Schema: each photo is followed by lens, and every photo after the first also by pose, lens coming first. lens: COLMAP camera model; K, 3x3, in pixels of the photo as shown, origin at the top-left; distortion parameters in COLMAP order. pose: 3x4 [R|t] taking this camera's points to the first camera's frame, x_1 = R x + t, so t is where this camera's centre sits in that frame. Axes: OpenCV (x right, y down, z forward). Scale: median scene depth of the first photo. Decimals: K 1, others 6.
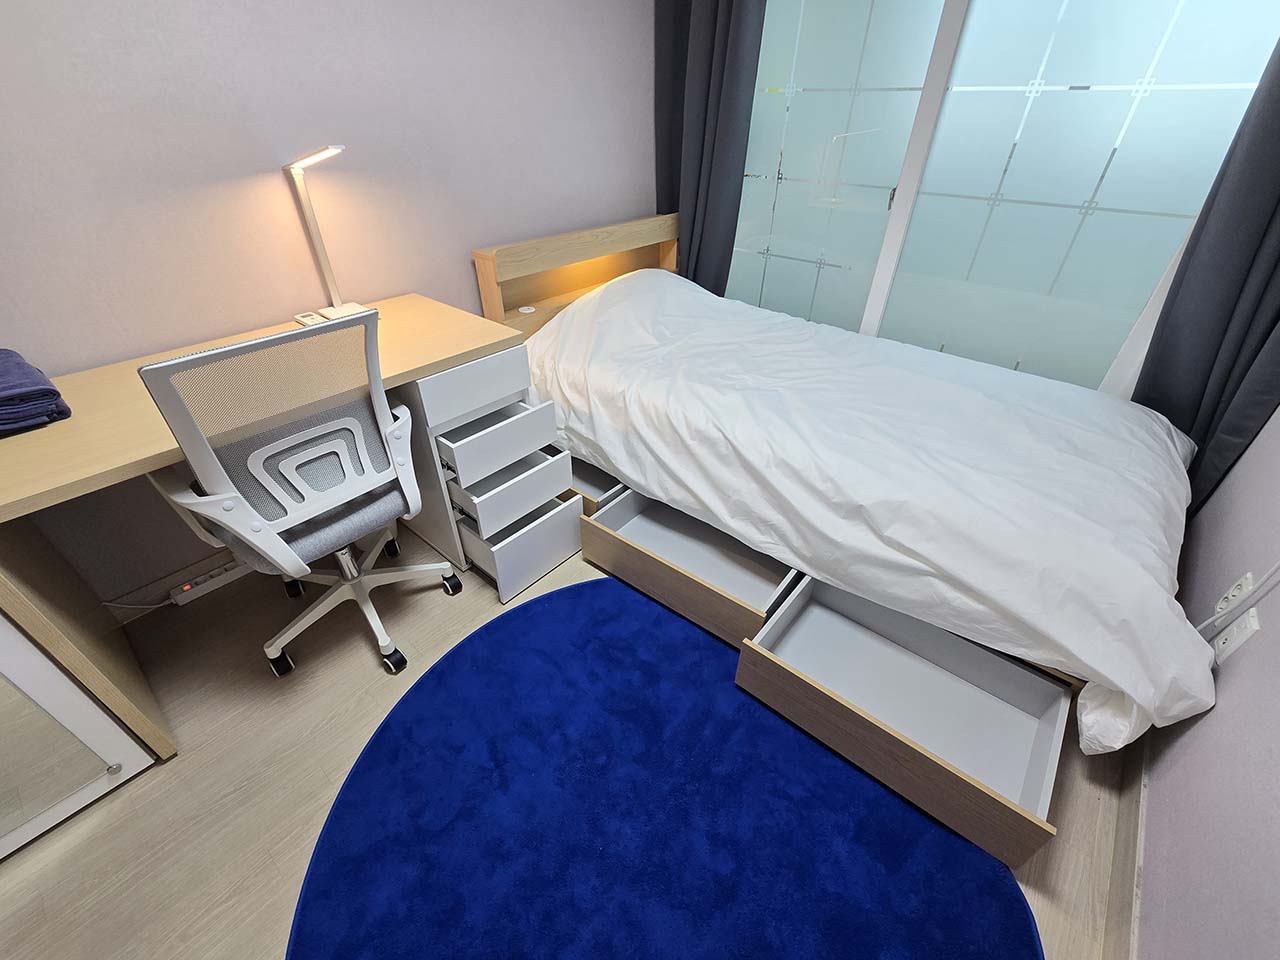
lens RADIAL K [[522.0, 0, 639.6], [0, 522.0, 486.9], [0, 0, 1]] dist [-0.006543, -0.000094]
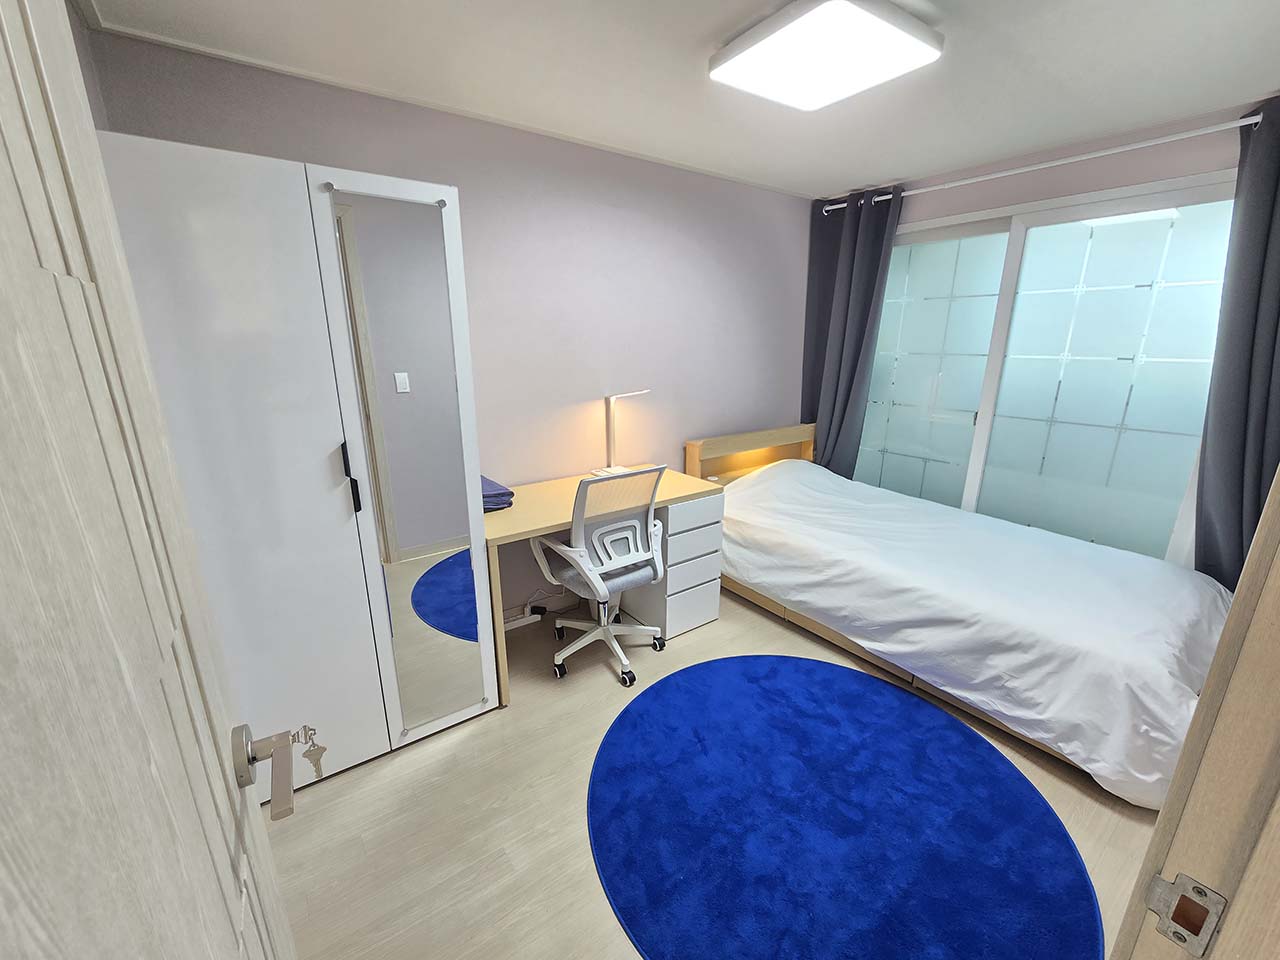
lens RADIAL K [[522.0, 0, 639.6], [0, 522.0, 486.9], [0, 0, 1]] dist [-0.006543, -0.000094]
pose [[0.972489, 0.053770, -0.226658, -0.124904], [-0.128530, 0.935340, -0.329575, 0.332435], [0.194281, 0.349640, 0.916519, -0.665633]]
